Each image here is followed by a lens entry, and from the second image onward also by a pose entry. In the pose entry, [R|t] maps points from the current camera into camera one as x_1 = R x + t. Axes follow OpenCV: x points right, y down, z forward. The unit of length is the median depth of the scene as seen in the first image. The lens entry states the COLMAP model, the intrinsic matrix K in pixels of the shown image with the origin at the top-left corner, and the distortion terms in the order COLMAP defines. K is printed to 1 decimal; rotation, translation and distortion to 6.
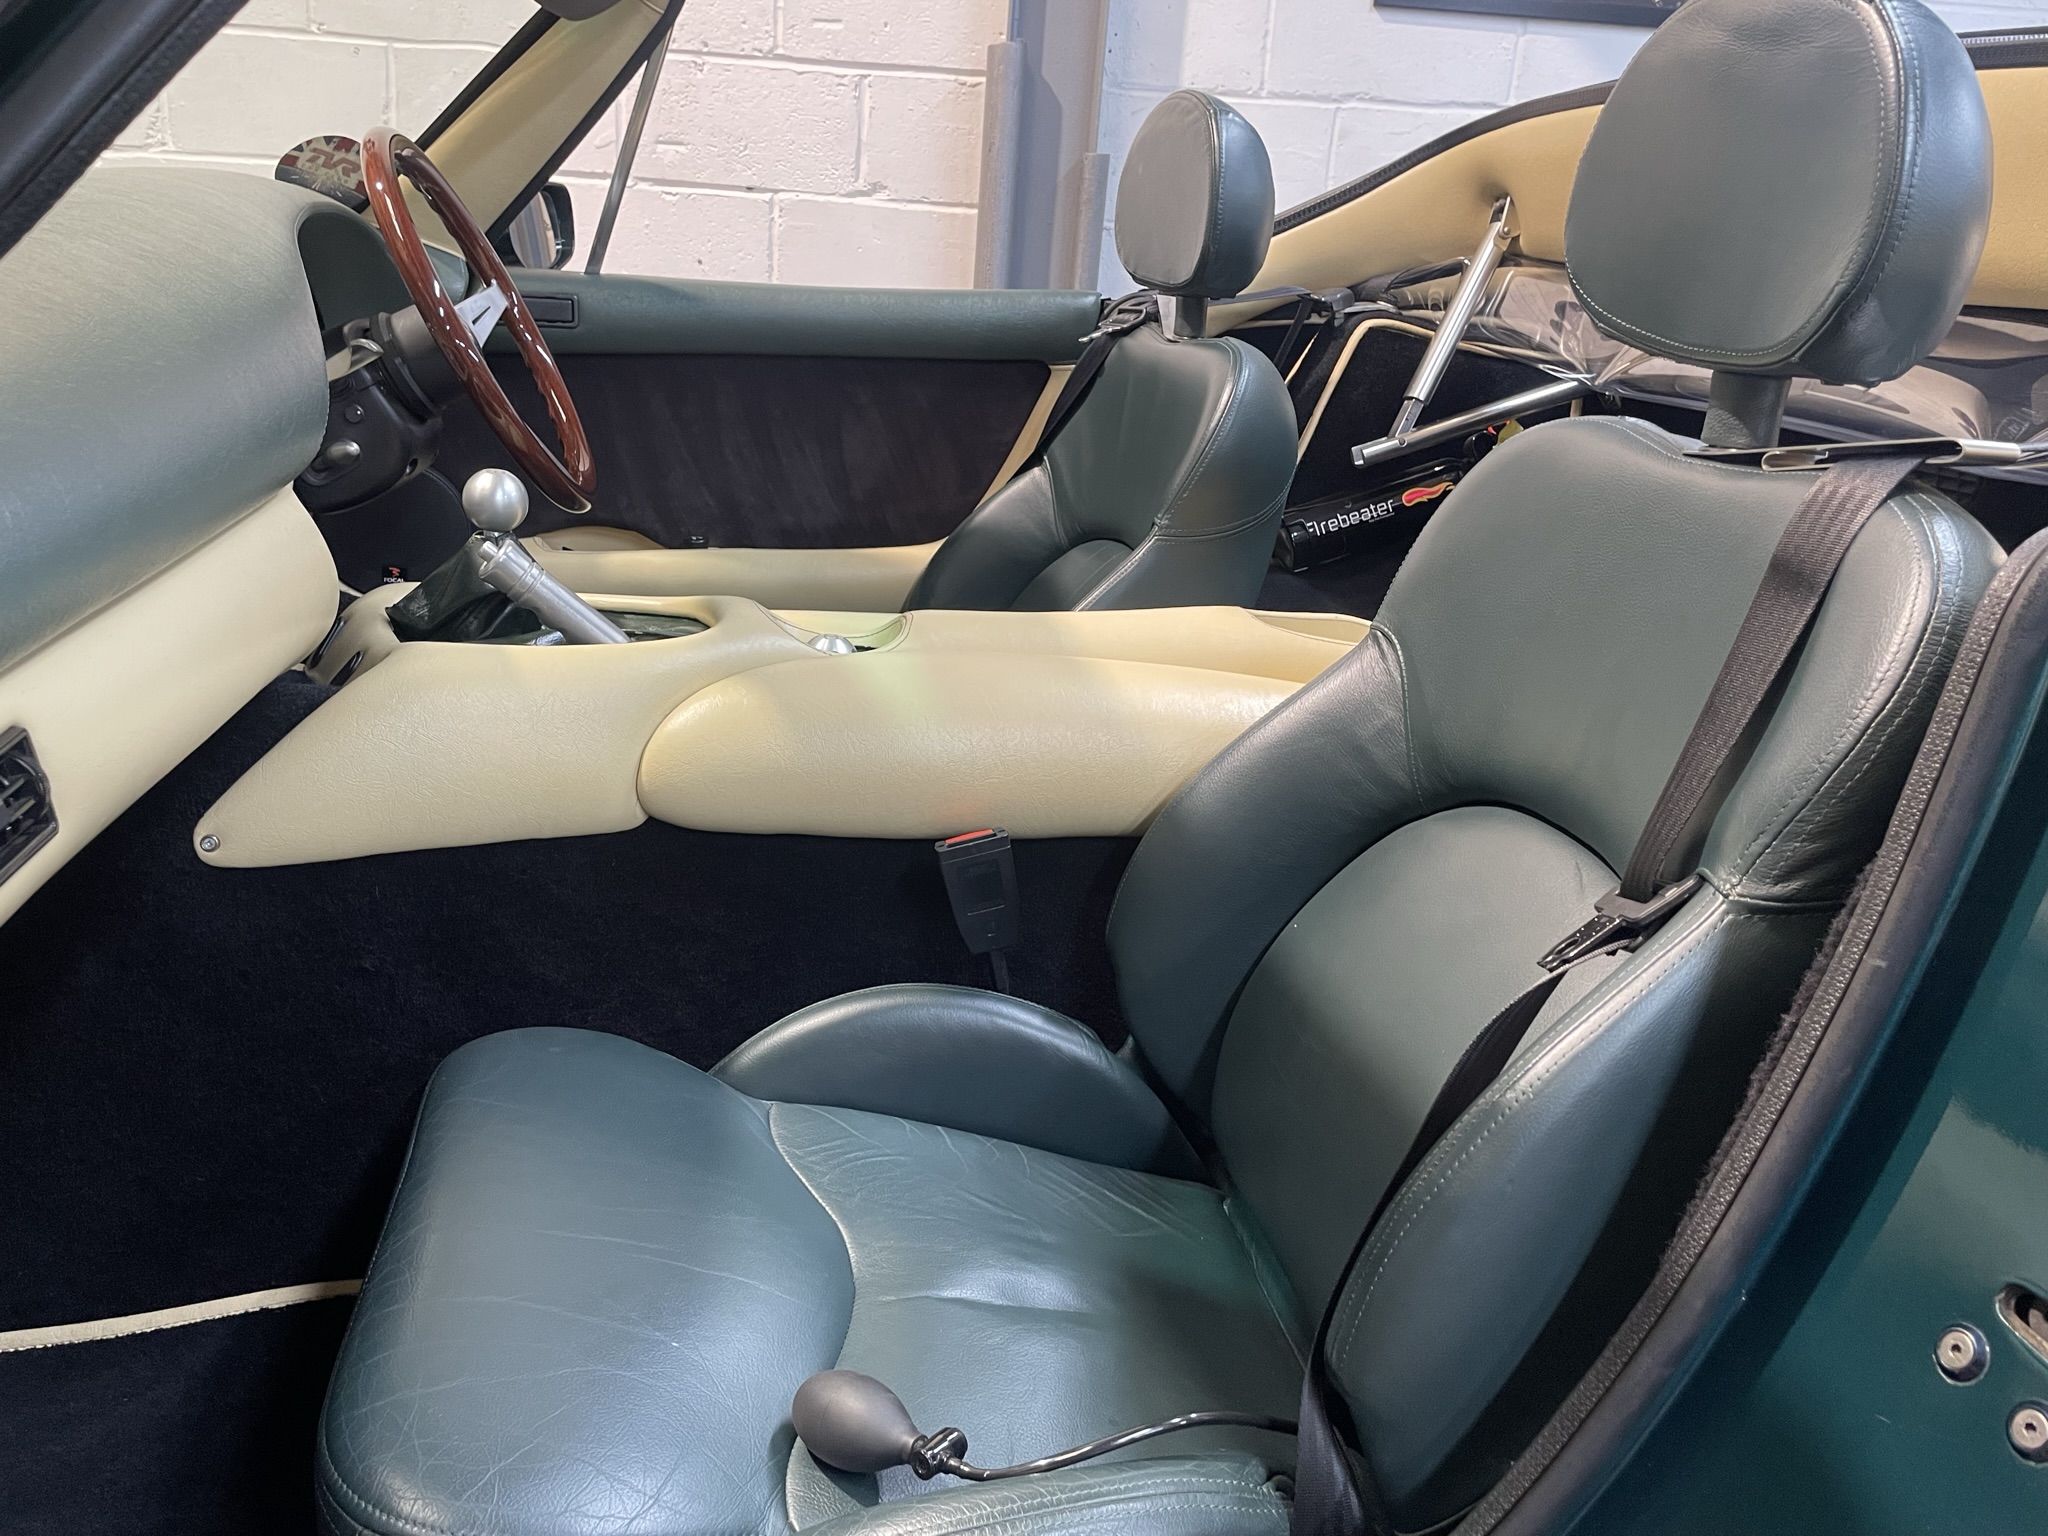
lens RADIAL K [[1515.5, 0, 1024.0], [0, 1515.5, 768.0], [0, 0, 1]] dist [-0.001167, -0.003681]
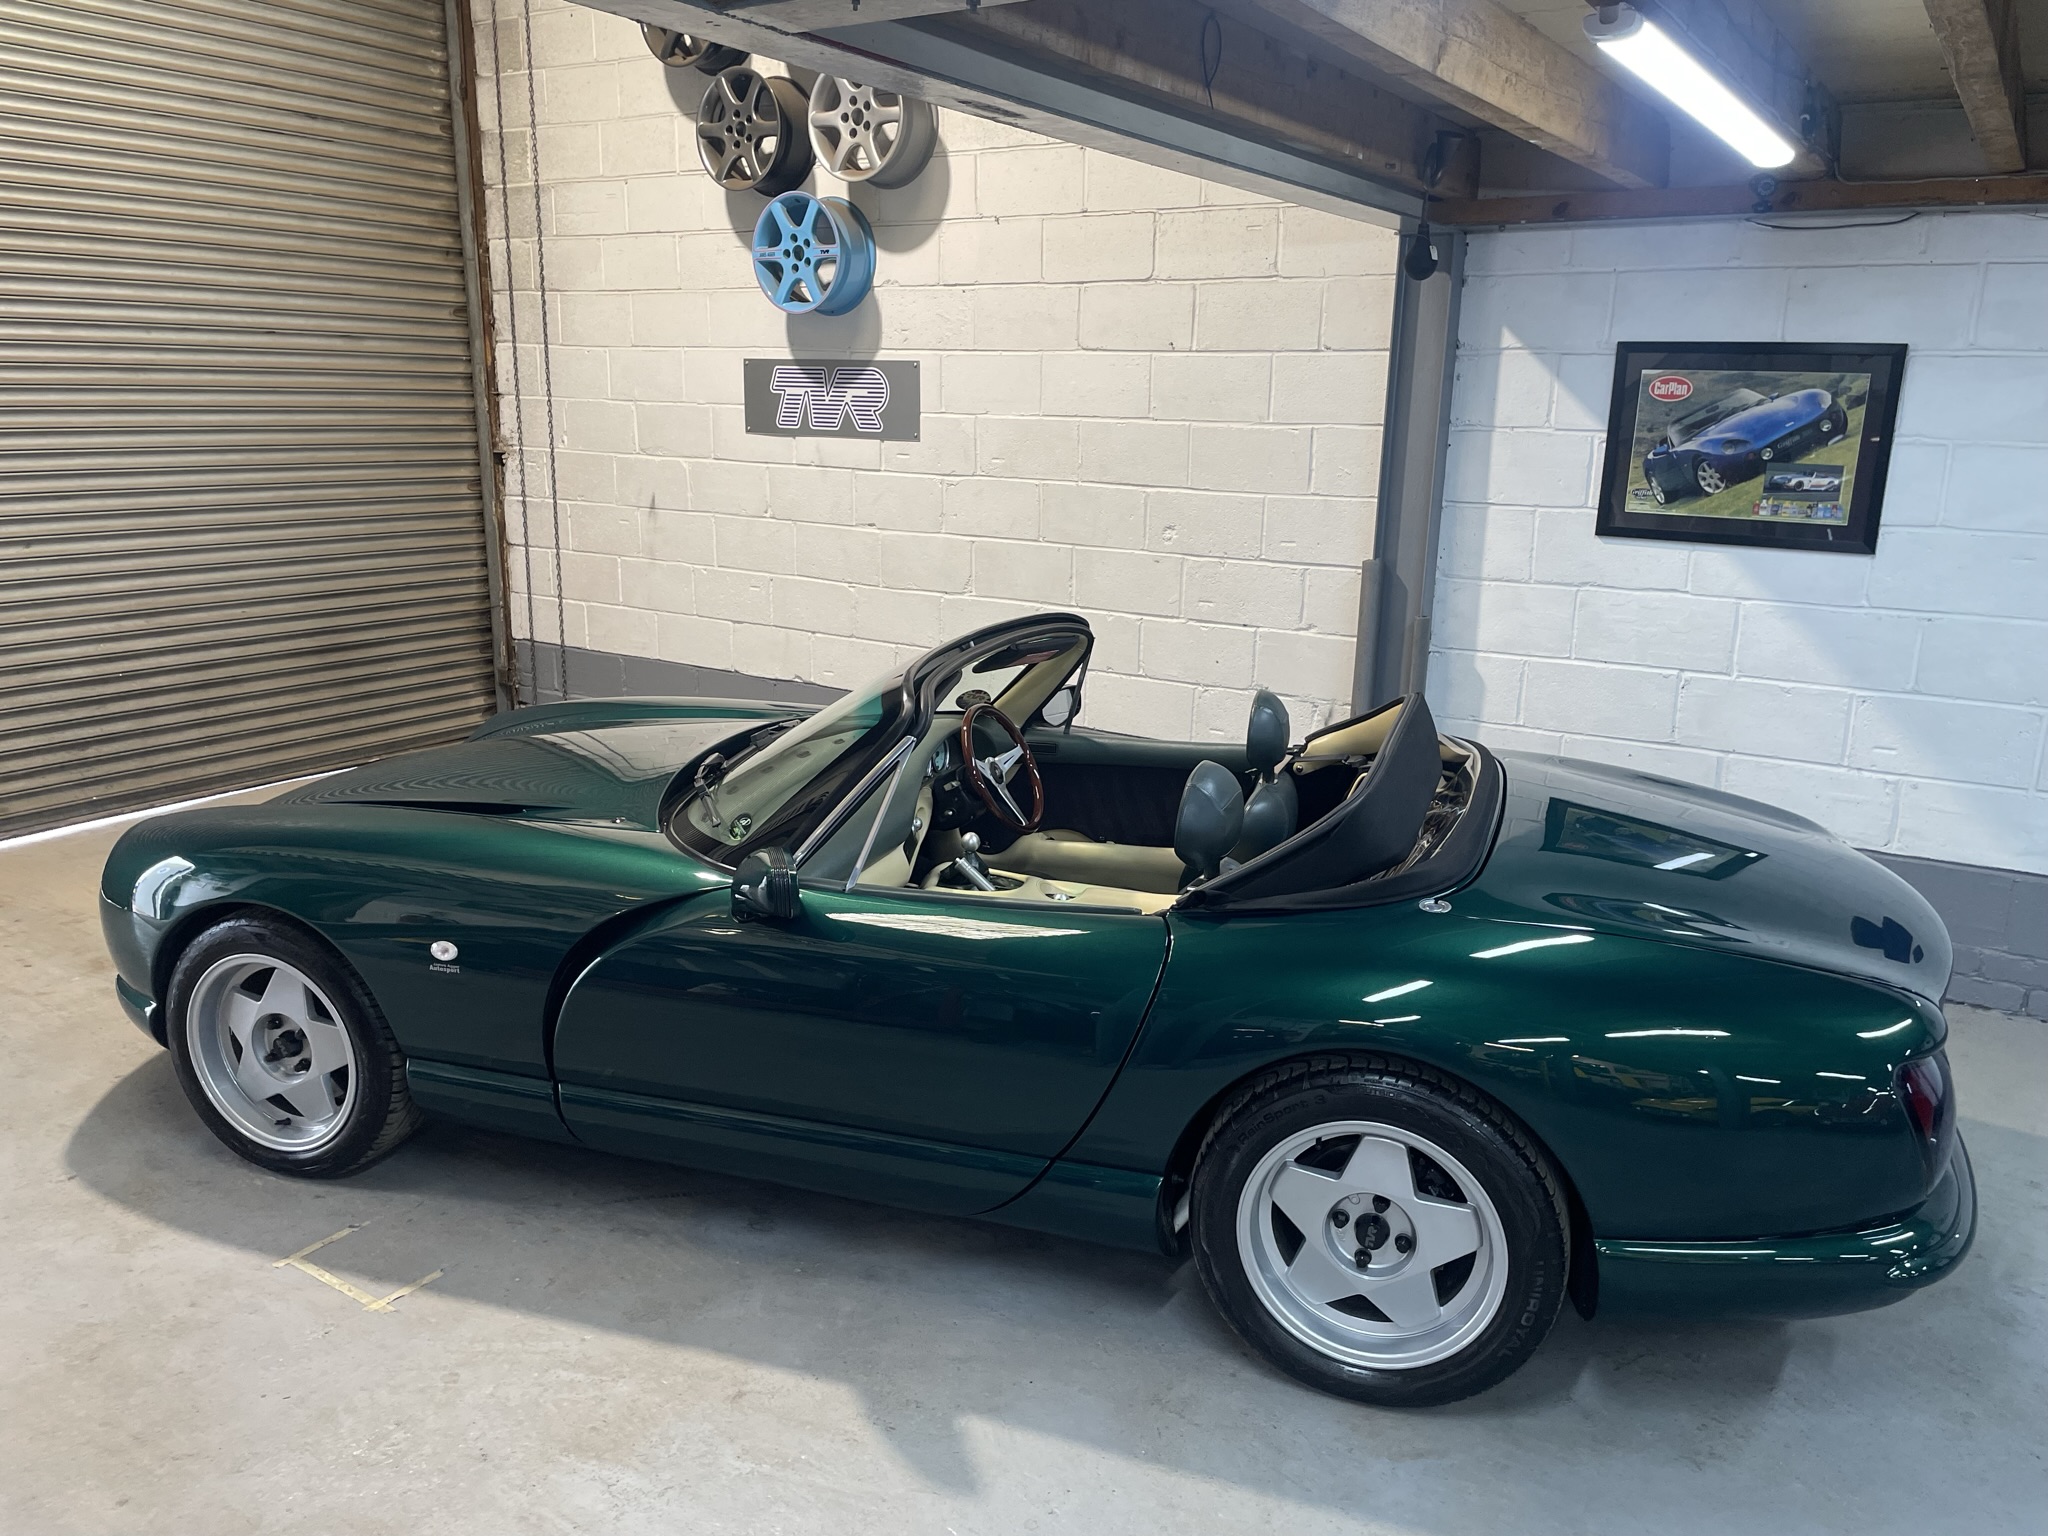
lens RADIAL K [[1515.5, 0, 1024.0], [0, 1515.5, 768.0], [0, 0, 1]] dist [-0.001167, -0.003681]
pose [[0.851495, 0.079609, -0.518284, 0.886083], [-0.133895, 0.988651, -0.068121, -0.079122], [0.506979, 0.127401, 0.852491, -1.082869]]
